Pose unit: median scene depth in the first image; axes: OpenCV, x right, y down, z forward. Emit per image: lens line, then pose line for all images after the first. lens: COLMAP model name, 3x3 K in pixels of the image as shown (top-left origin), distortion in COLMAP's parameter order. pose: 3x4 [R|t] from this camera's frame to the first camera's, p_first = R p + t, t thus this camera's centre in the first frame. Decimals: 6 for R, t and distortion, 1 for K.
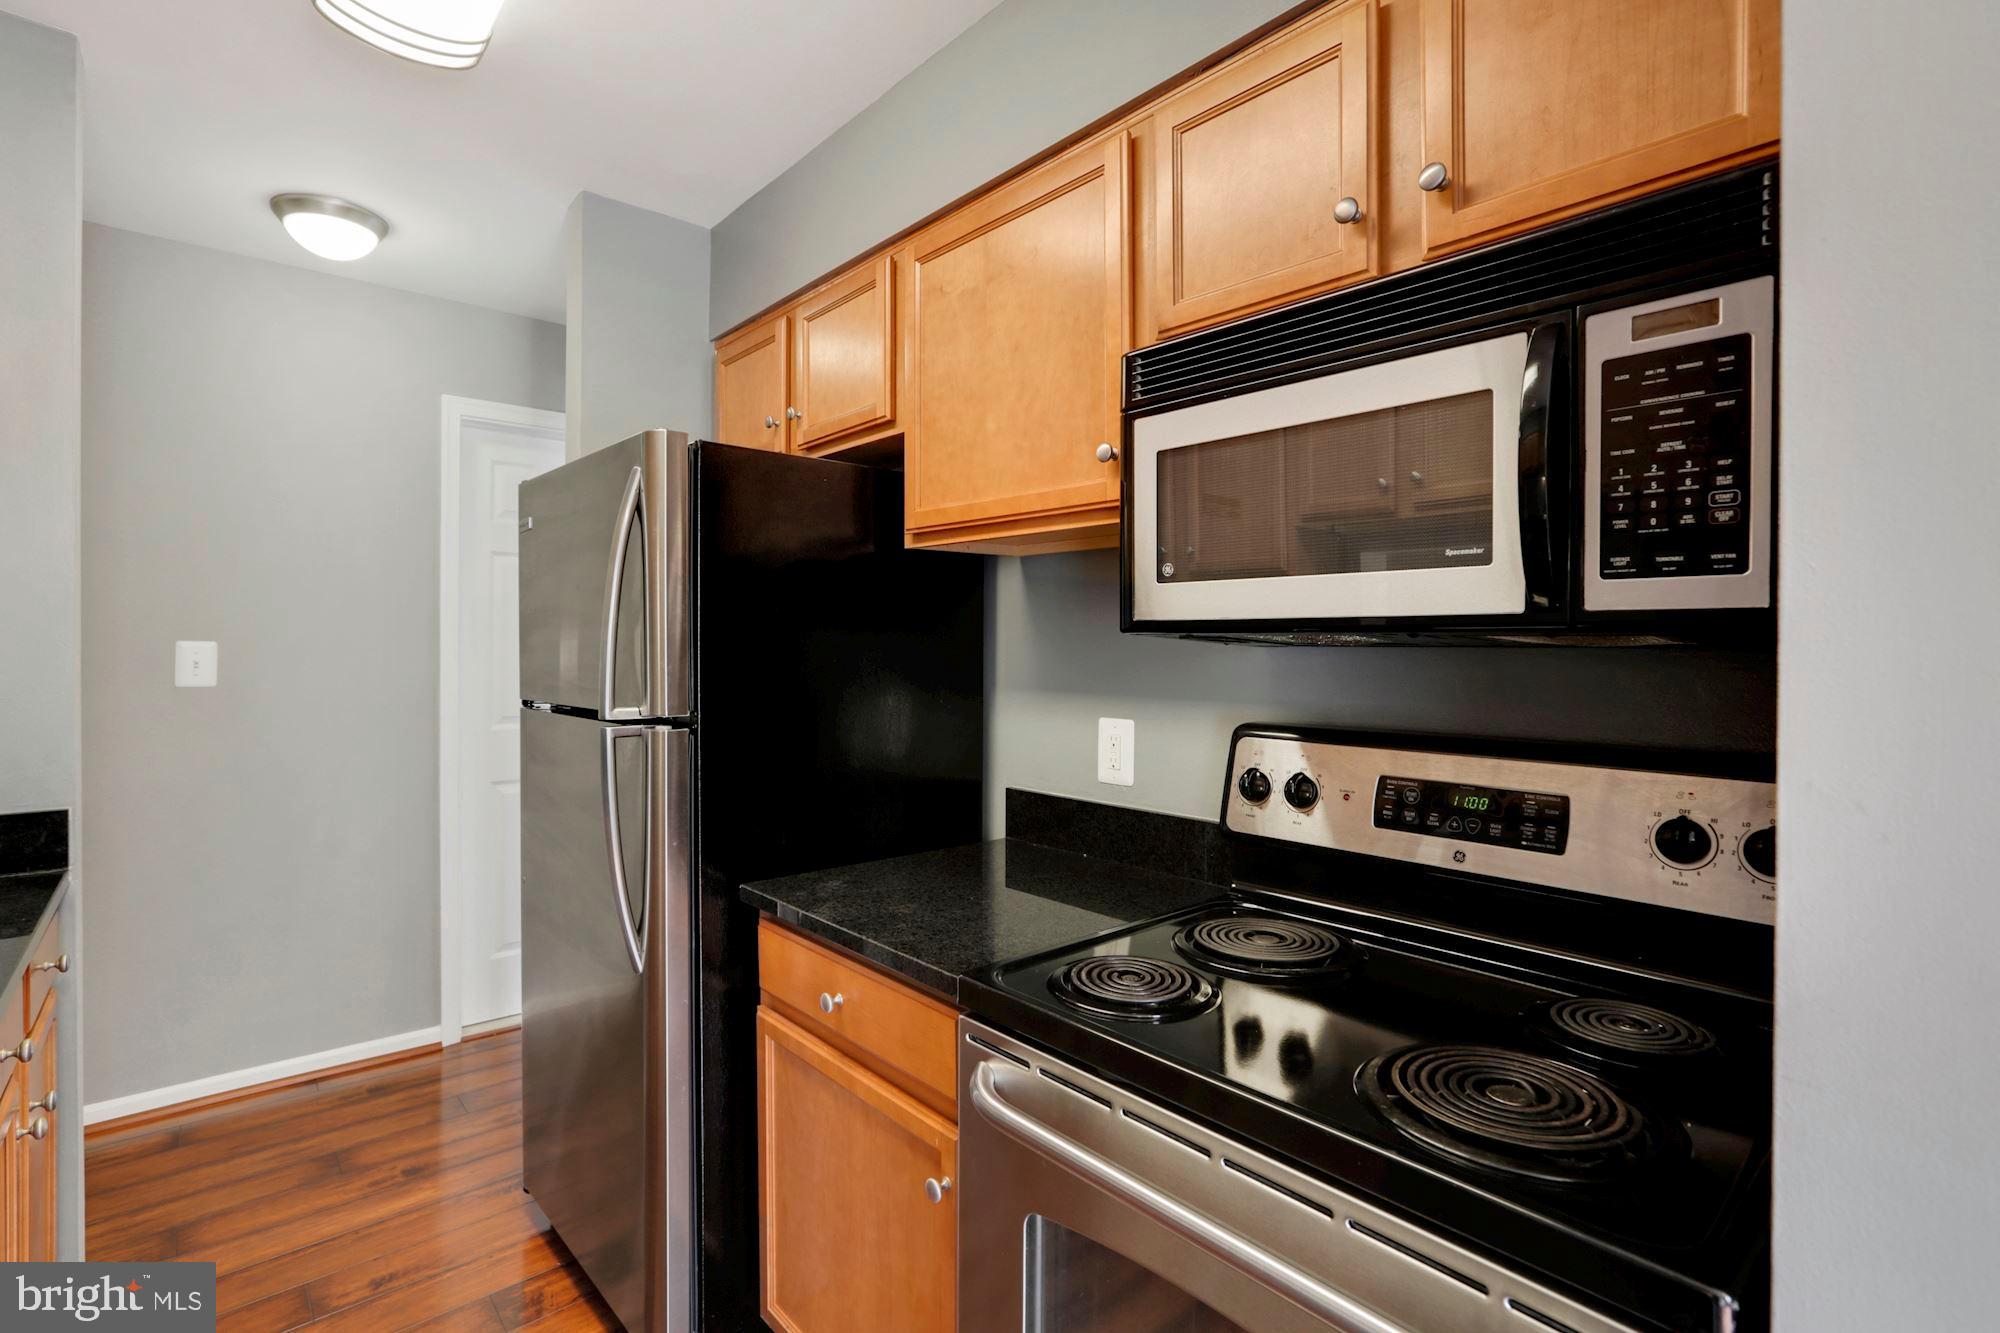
lens RADIAL K [[947.3, 0, 967.0], [0, 947.3, 649.3], [0, 0, 1]] dist [-0.014149, 0.012626]
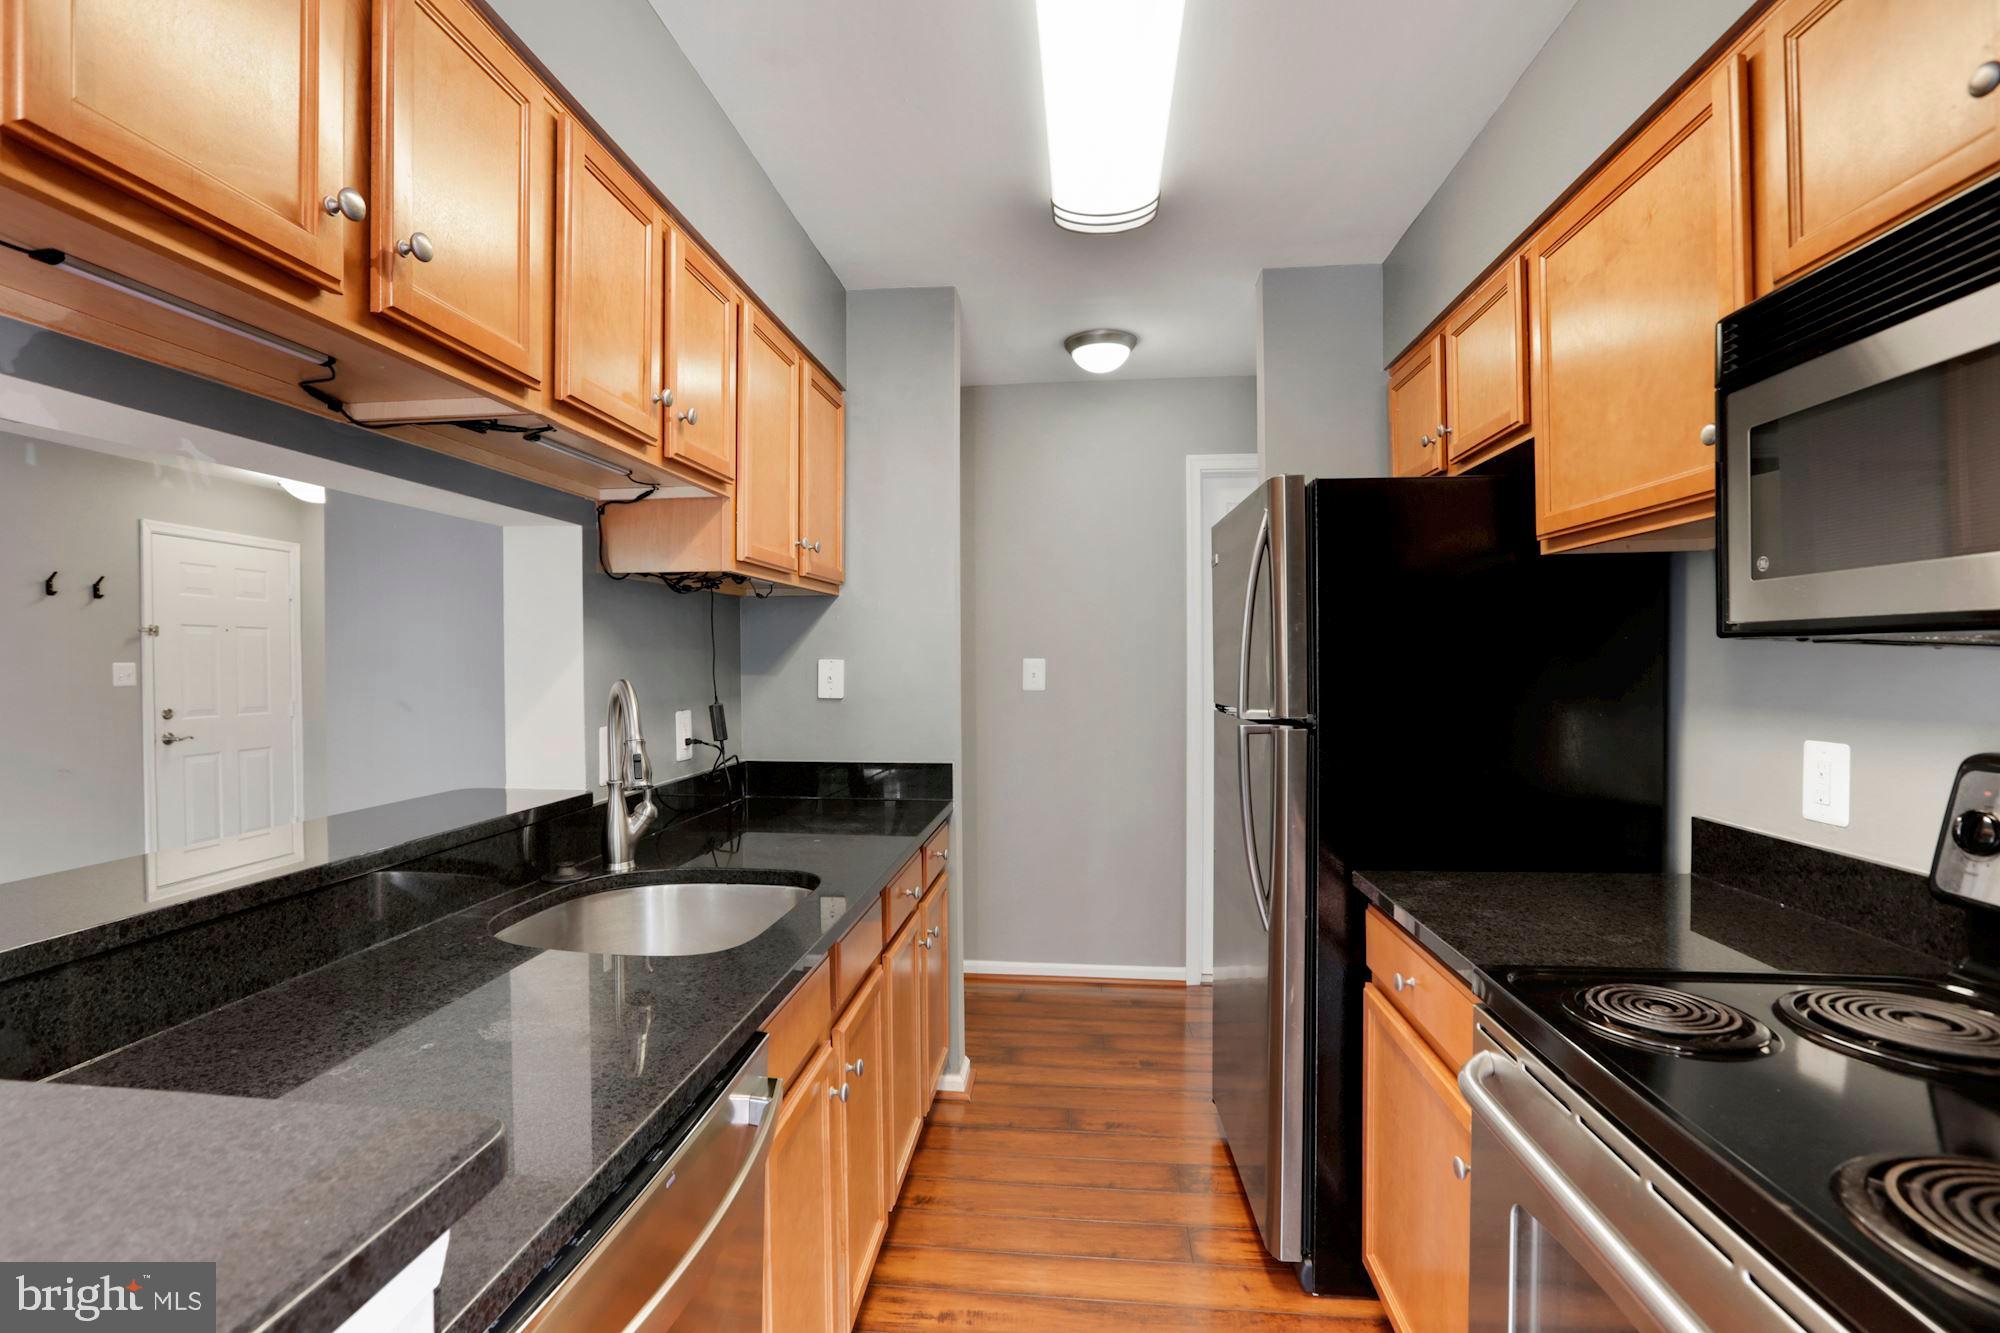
lens RADIAL K [[947.3, 0, 971.9], [0, 947.3, 664.9], [0, 0, 1]] dist [-0.014149, 0.012626]
pose [[0.686419, -0.005499, -0.727185, 0.234865], [0.006981, 0.999975, -0.000972, 0.002759], [0.727172, -0.004409, 0.686441, -0.081669]]
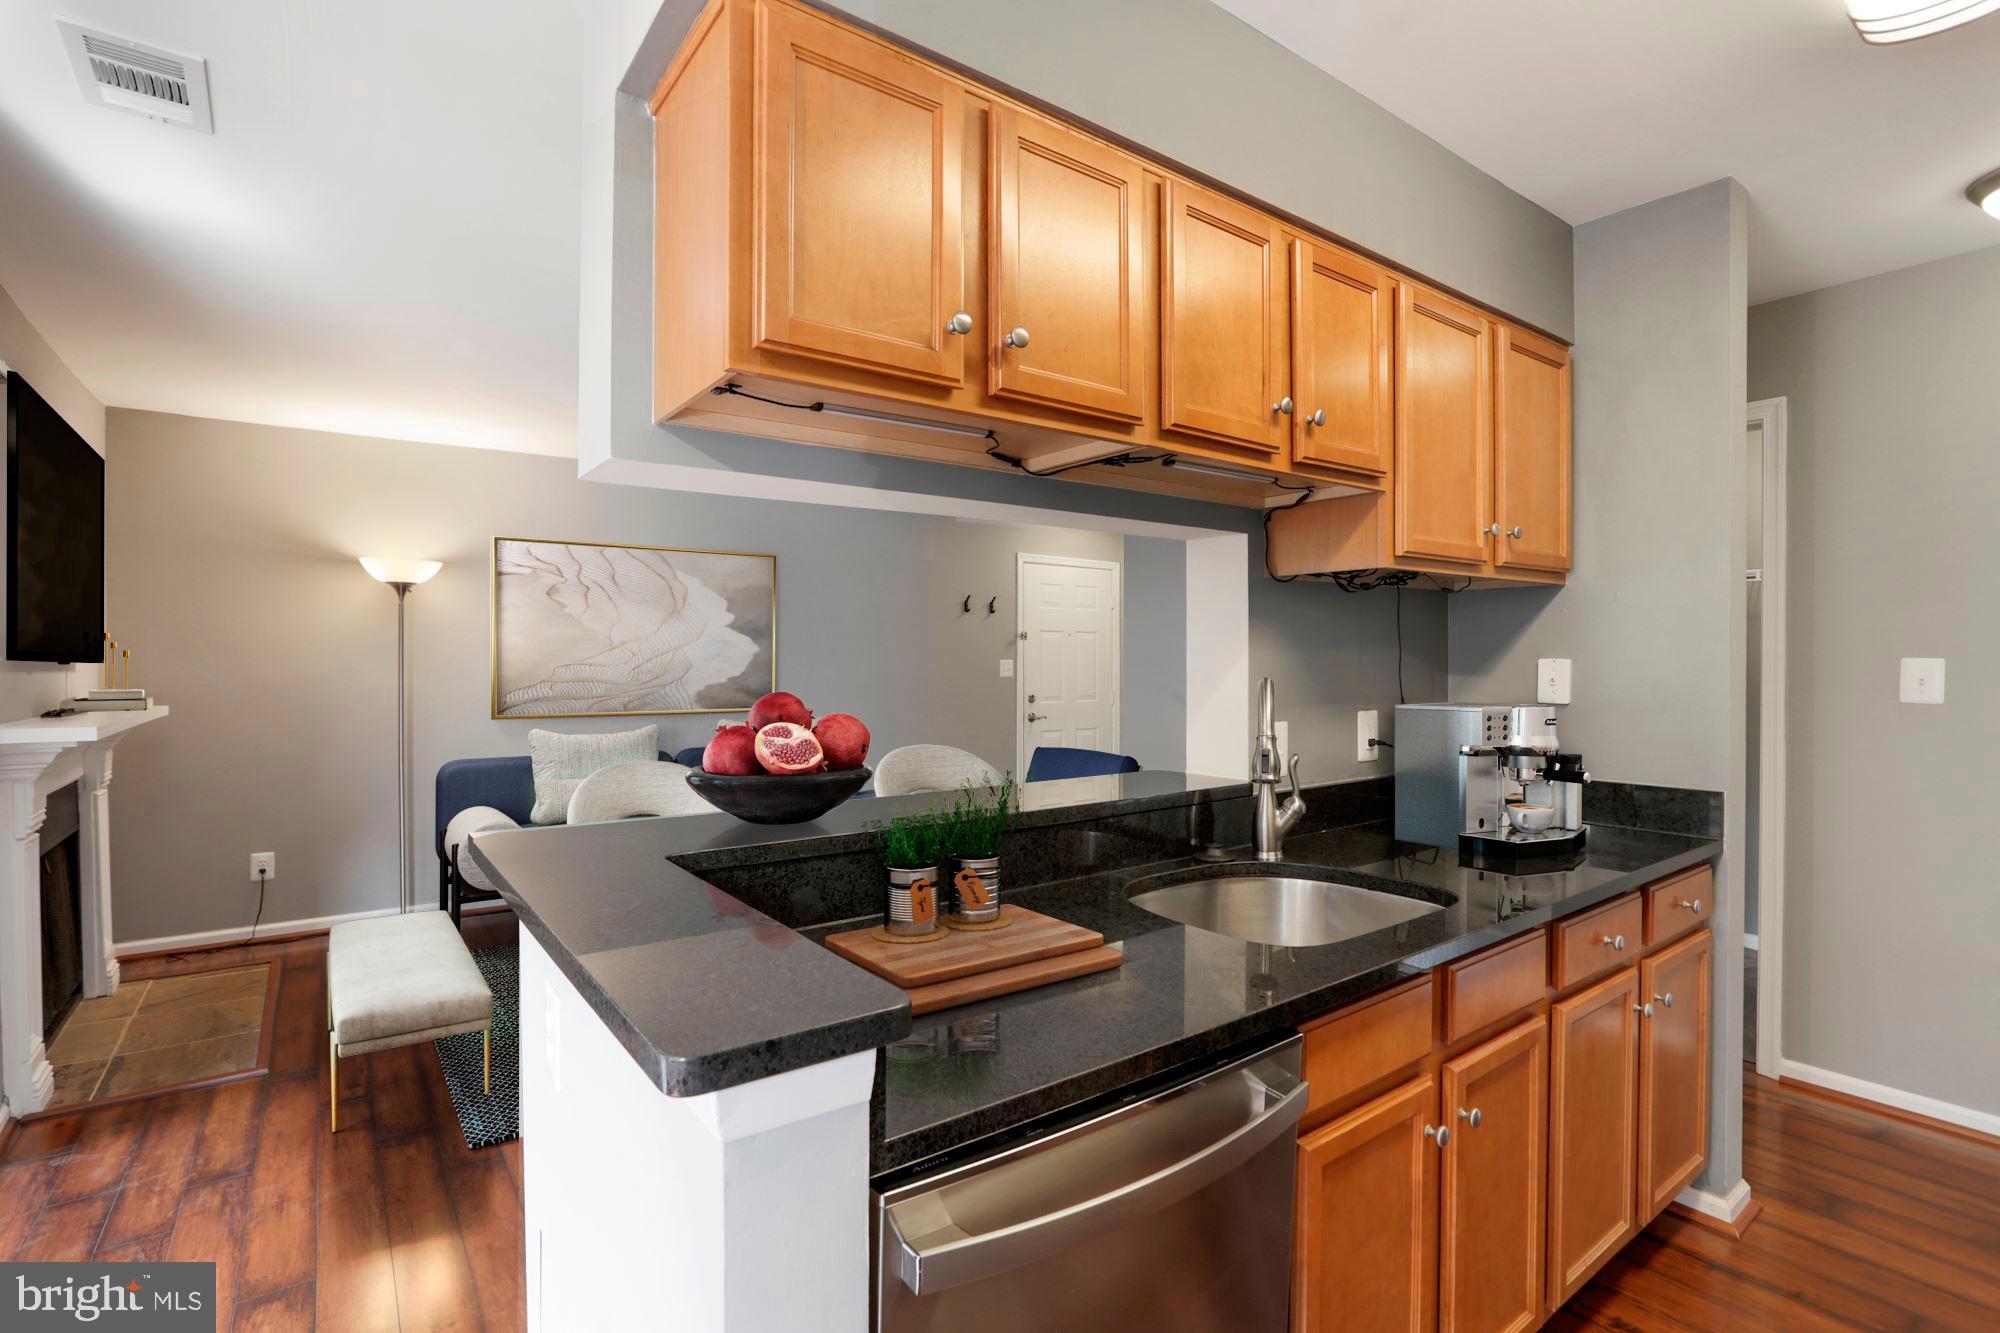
lens RADIAL K [[947.3, 0, 982.4], [0, 947.3, 661.7], [0, 0, 1]] dist [-0.014149, 0.012626]
pose [[-0.041350, -0.004647, -0.999134, 0.319693], [-0.001634, 0.999988, -0.004584, 0.001606], [0.999143, 0.001443, -0.041357, 0.064903]]
